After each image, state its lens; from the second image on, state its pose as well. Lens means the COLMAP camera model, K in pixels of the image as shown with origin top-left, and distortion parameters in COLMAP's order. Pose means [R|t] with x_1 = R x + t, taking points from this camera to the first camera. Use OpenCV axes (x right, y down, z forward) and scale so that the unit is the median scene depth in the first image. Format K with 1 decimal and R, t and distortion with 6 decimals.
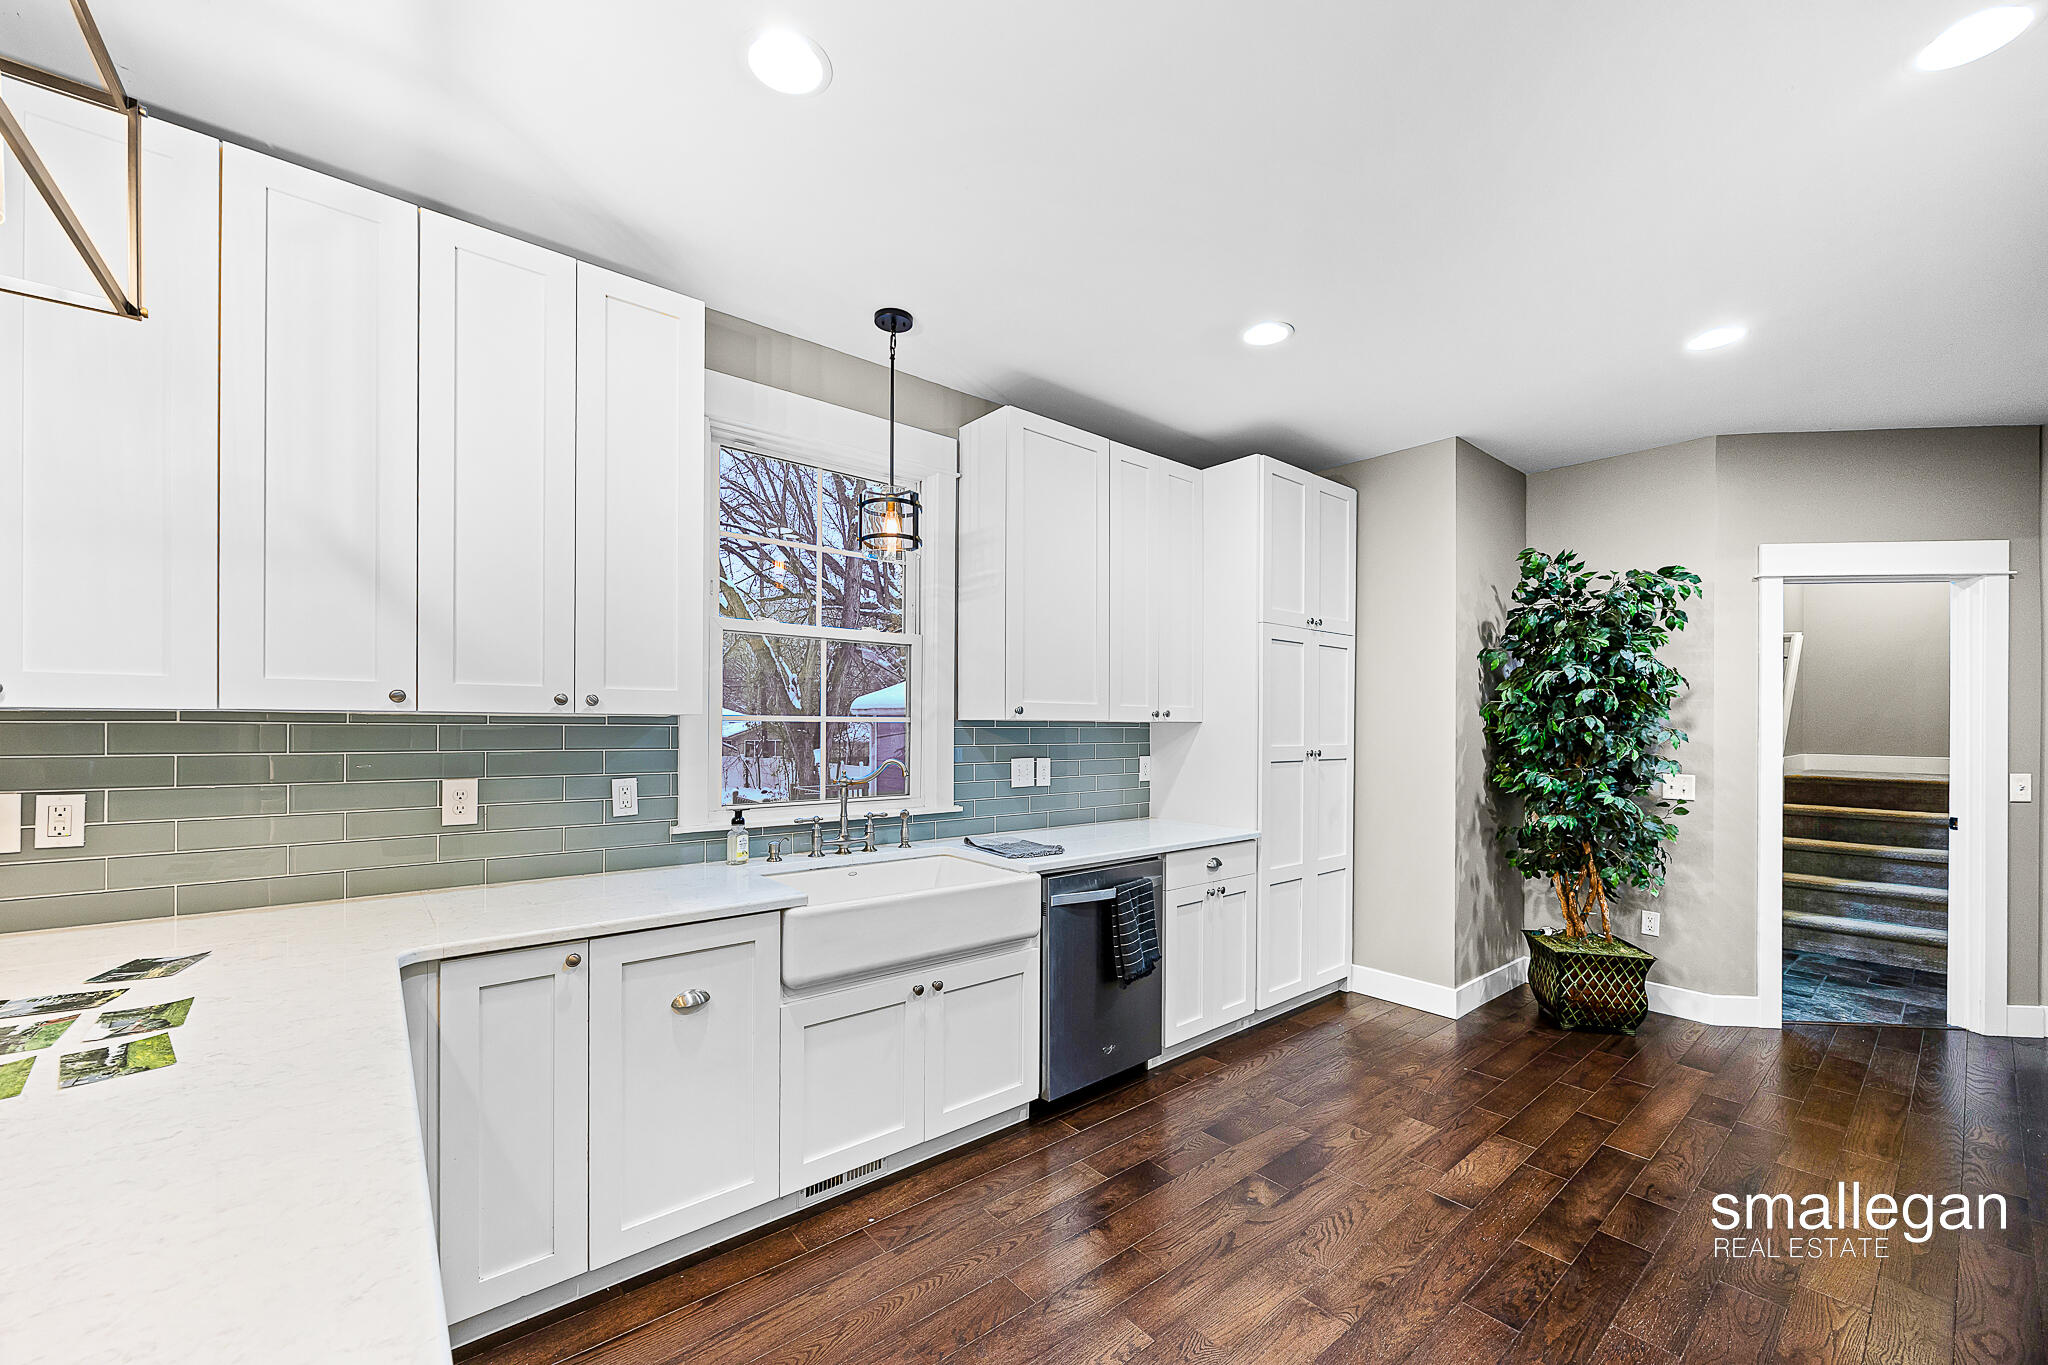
lens RADIAL K [[793.2, 0, 1031.4], [0, 793.2, 724.8], [0, 0, 1]] dist [-0.003336, 0.000897]
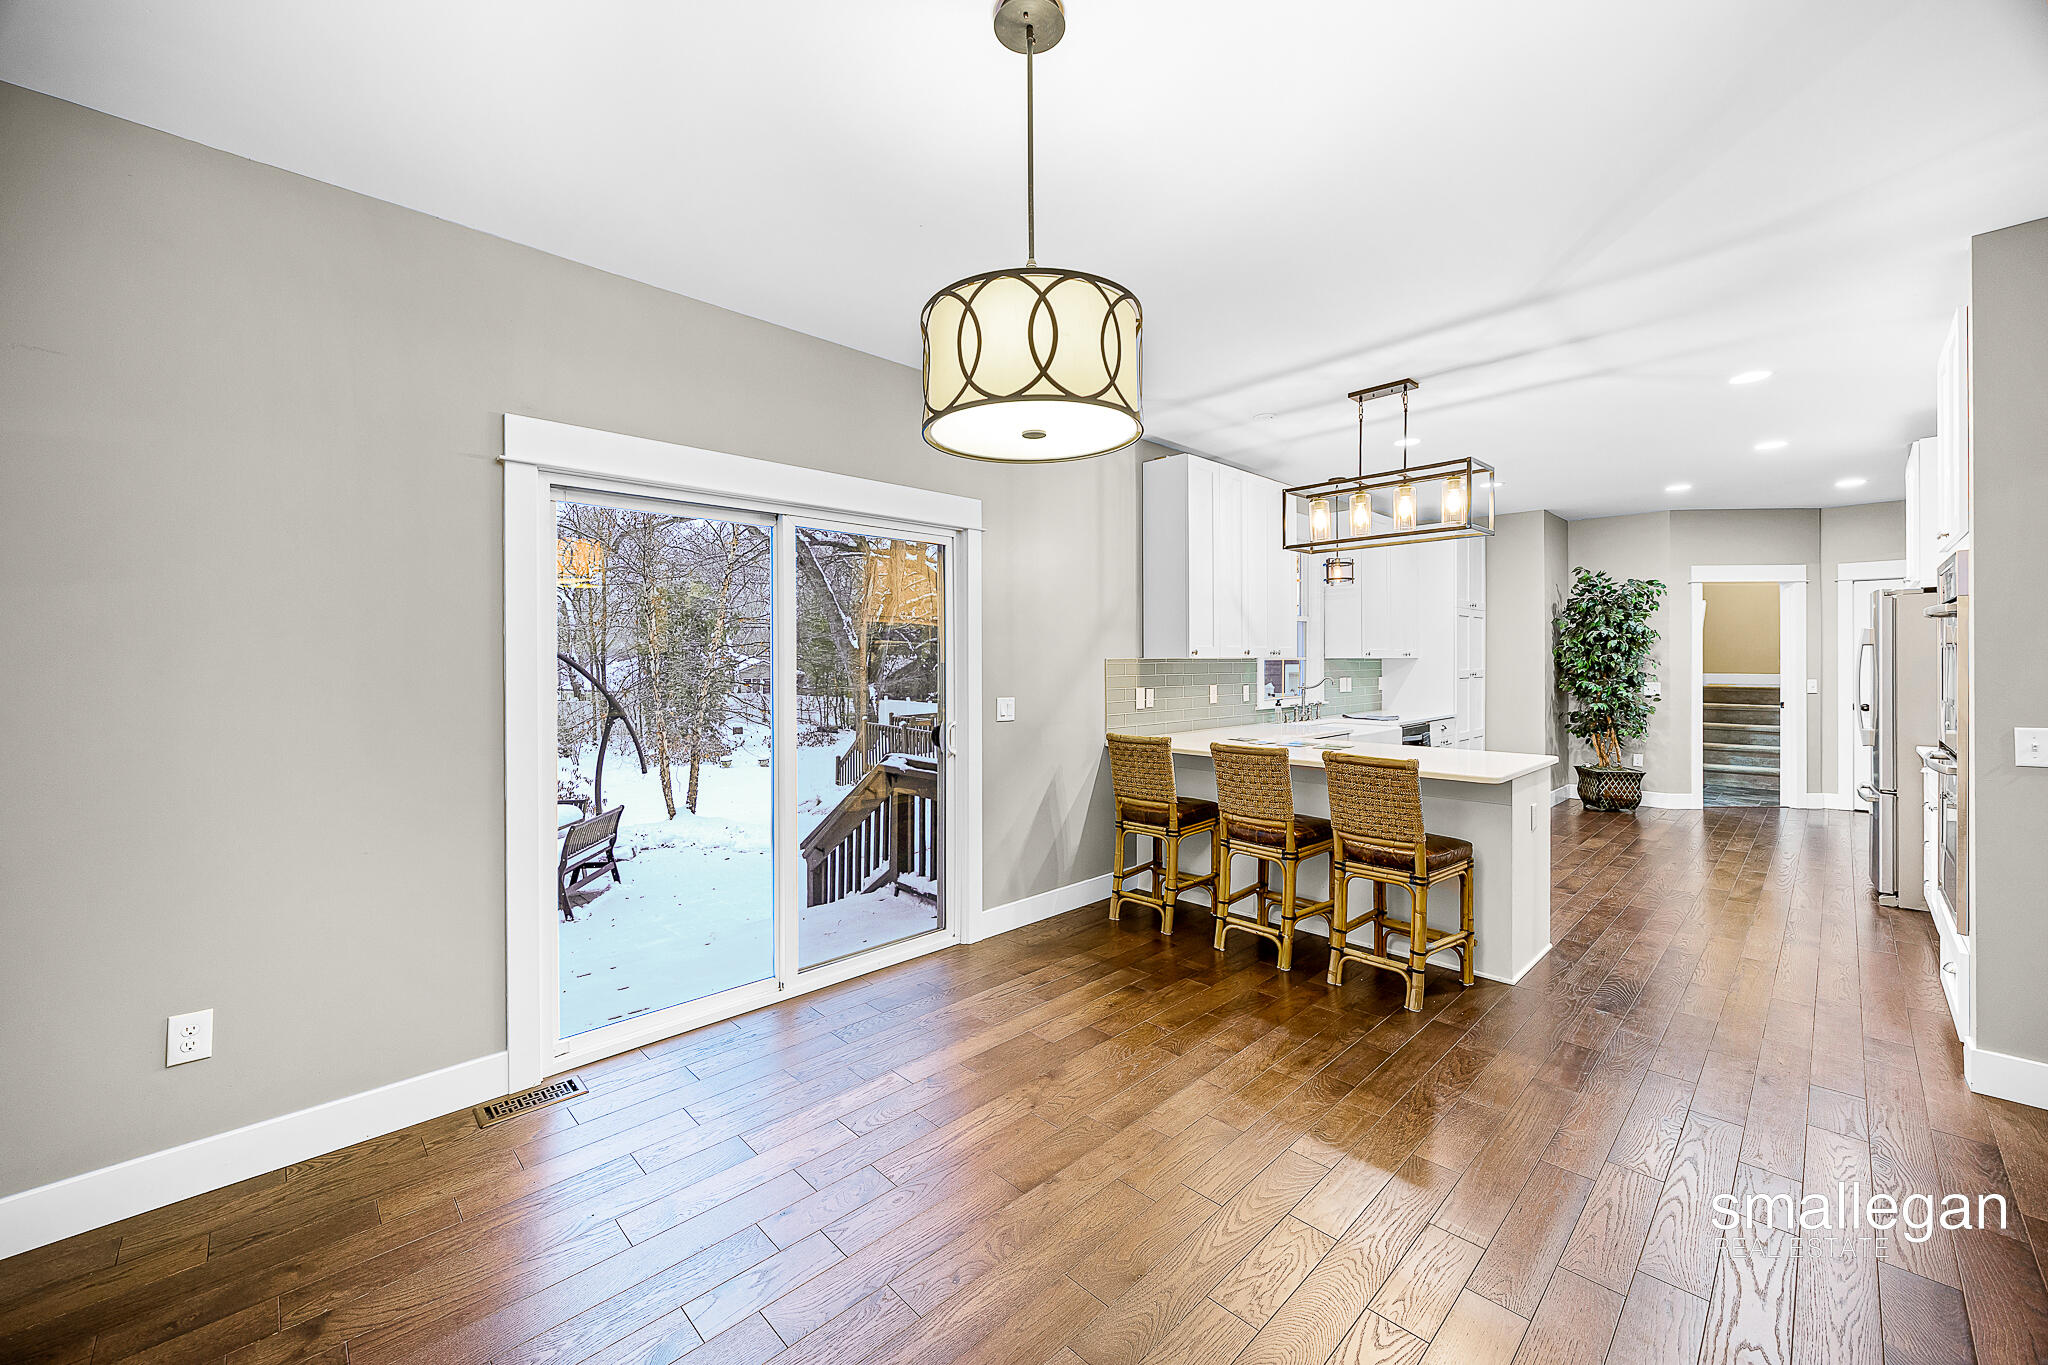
lens RADIAL K [[793.2, 0, 1027.9], [0, 793.2, 665.6], [0, 0, 1]] dist [-0.003336, 0.000897]
pose [[0.996959, -0.011524, 0.077077, -0.940508], [0.011194, 0.999926, 0.004715, -0.005784], [-0.077125, -0.003838, 0.997014, -0.898610]]
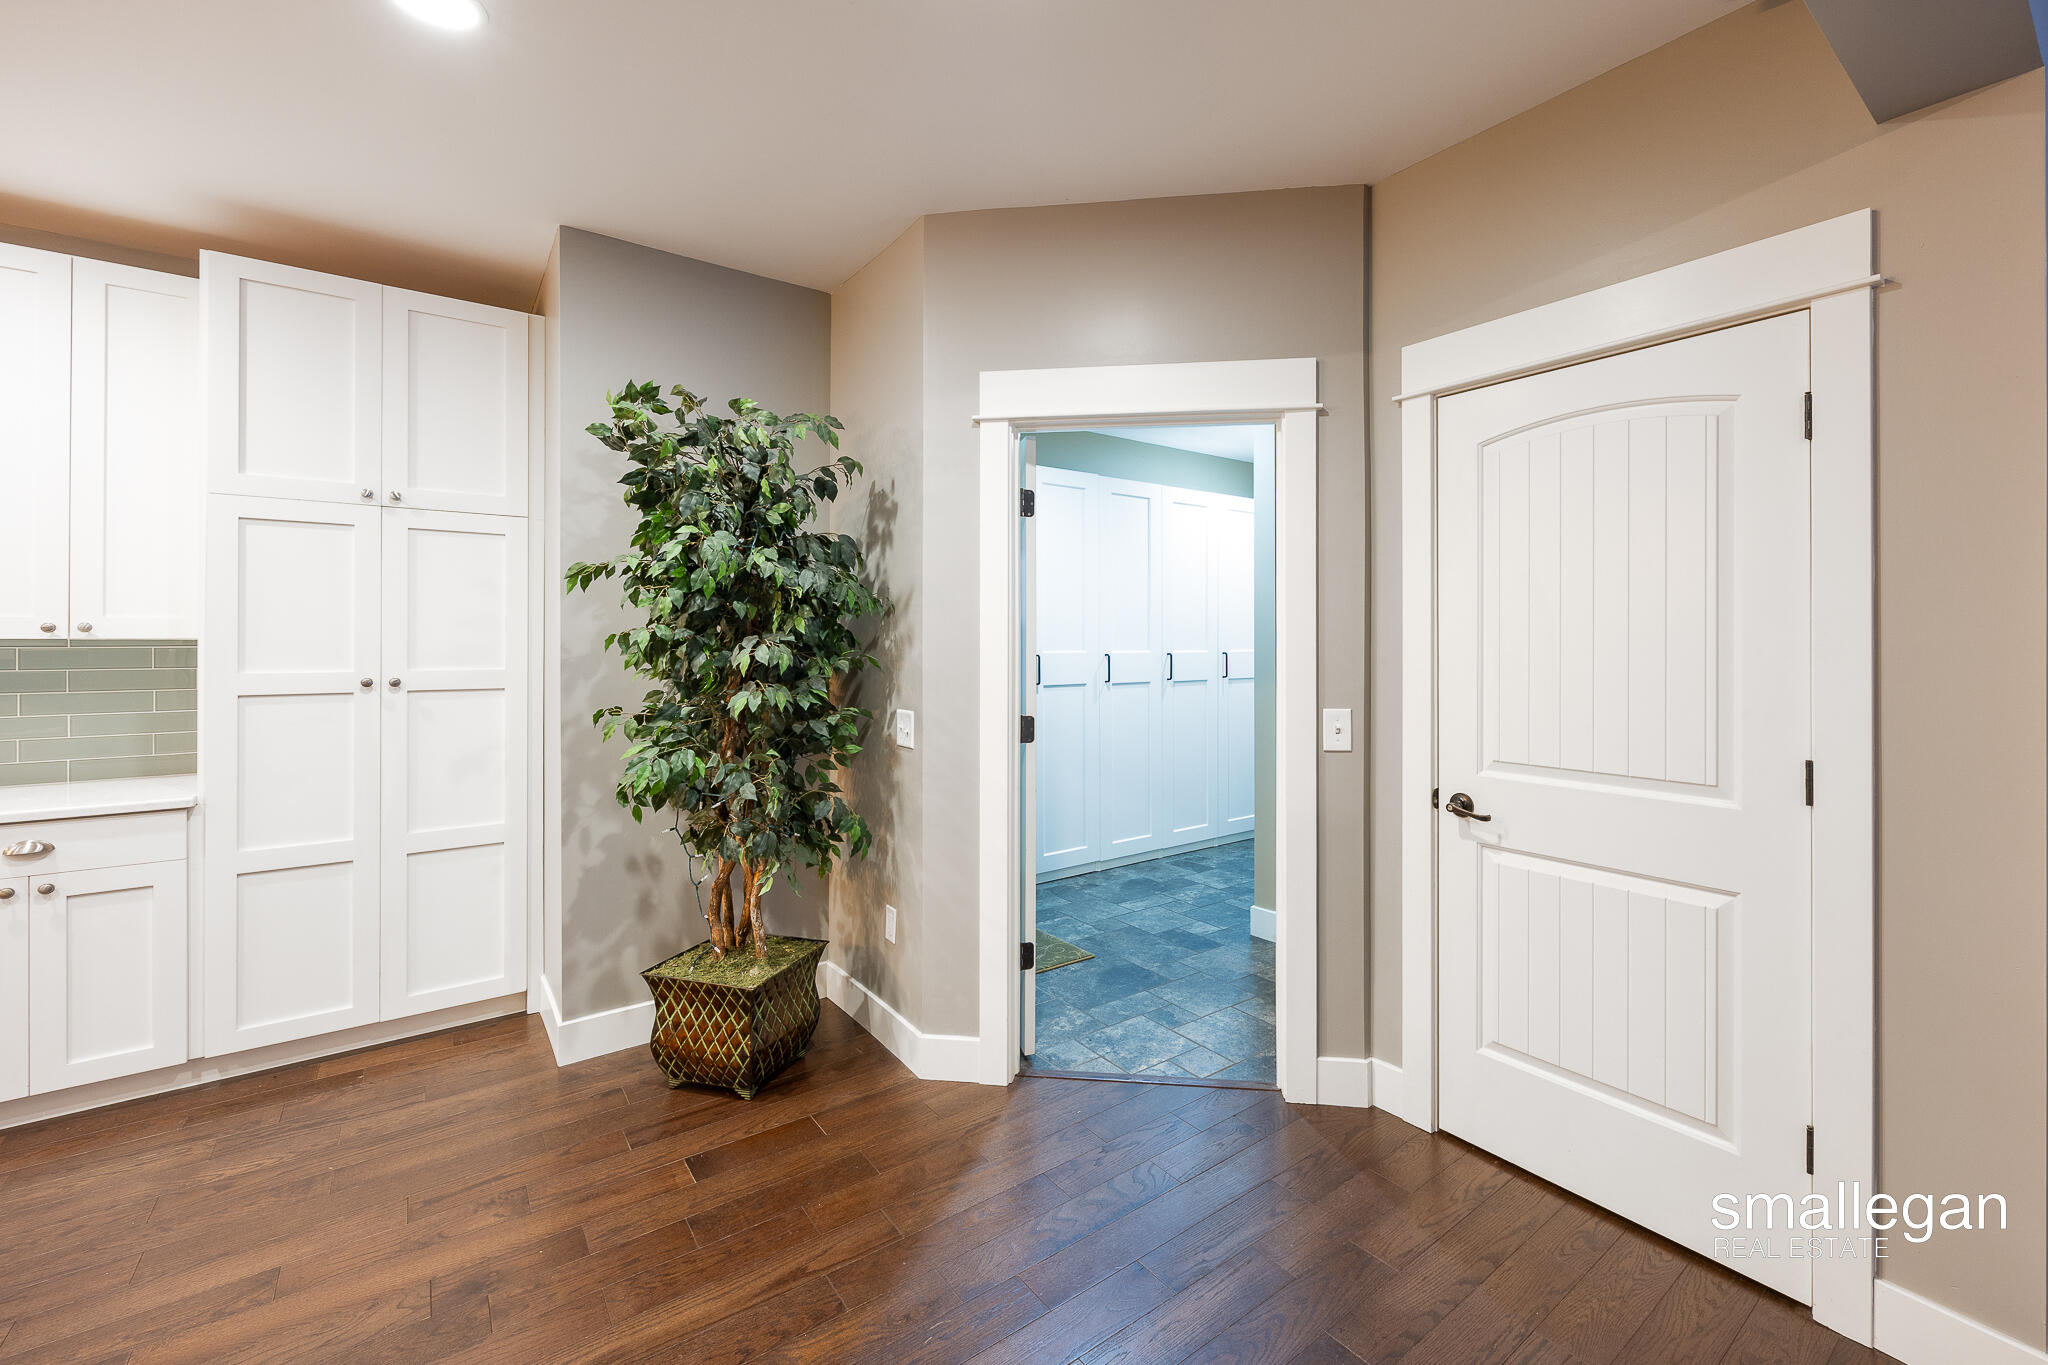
lens RADIAL K [[793.2, 0, 1072.8], [0, 793.2, 646.9], [0, 0, 1]] dist [-0.003336, 0.000897]
pose [[0.999738, -0.005953, -0.022110, 1.083068], [0.005944, 0.999982, -0.000455, 0.009521], [0.022112, 0.000324, 0.999755, 0.341237]]
